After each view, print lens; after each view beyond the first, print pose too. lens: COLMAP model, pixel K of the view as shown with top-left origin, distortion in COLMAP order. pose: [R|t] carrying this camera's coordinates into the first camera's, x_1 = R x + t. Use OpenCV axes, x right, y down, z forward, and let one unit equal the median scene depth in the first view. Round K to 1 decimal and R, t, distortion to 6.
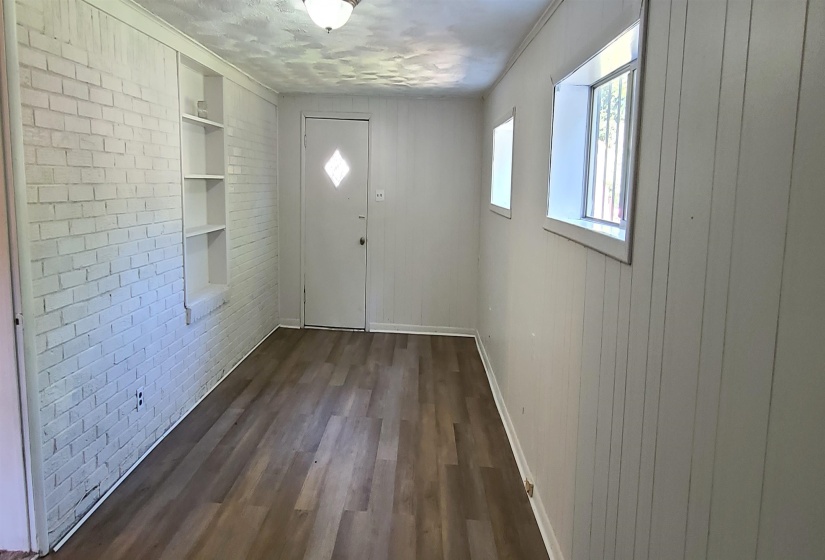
lens RADIAL K [[654.9, 0, 412.5], [0, 654.9, 280.0], [0, 0, 1]] dist [-0.005132, 0.004229]
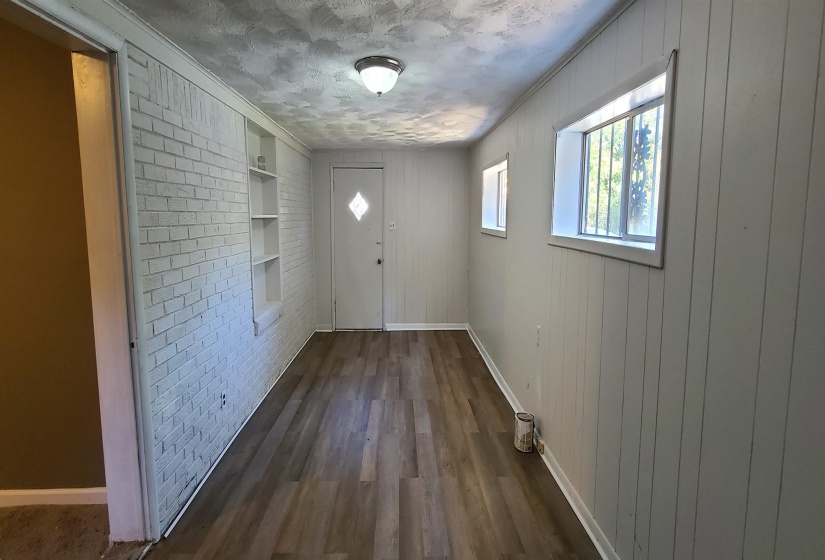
lens RADIAL K [[477.4, 0, 414.0], [0, 477.4, 271.6], [0, 0, 1]] dist [0.000379, -0.000201]
pose [[0.995282, -0.053676, 0.080830, -0.120259], [0.056213, 0.997984, -0.029448, -0.010260], [-0.079086, 0.033852, 0.996293, 0.076190]]
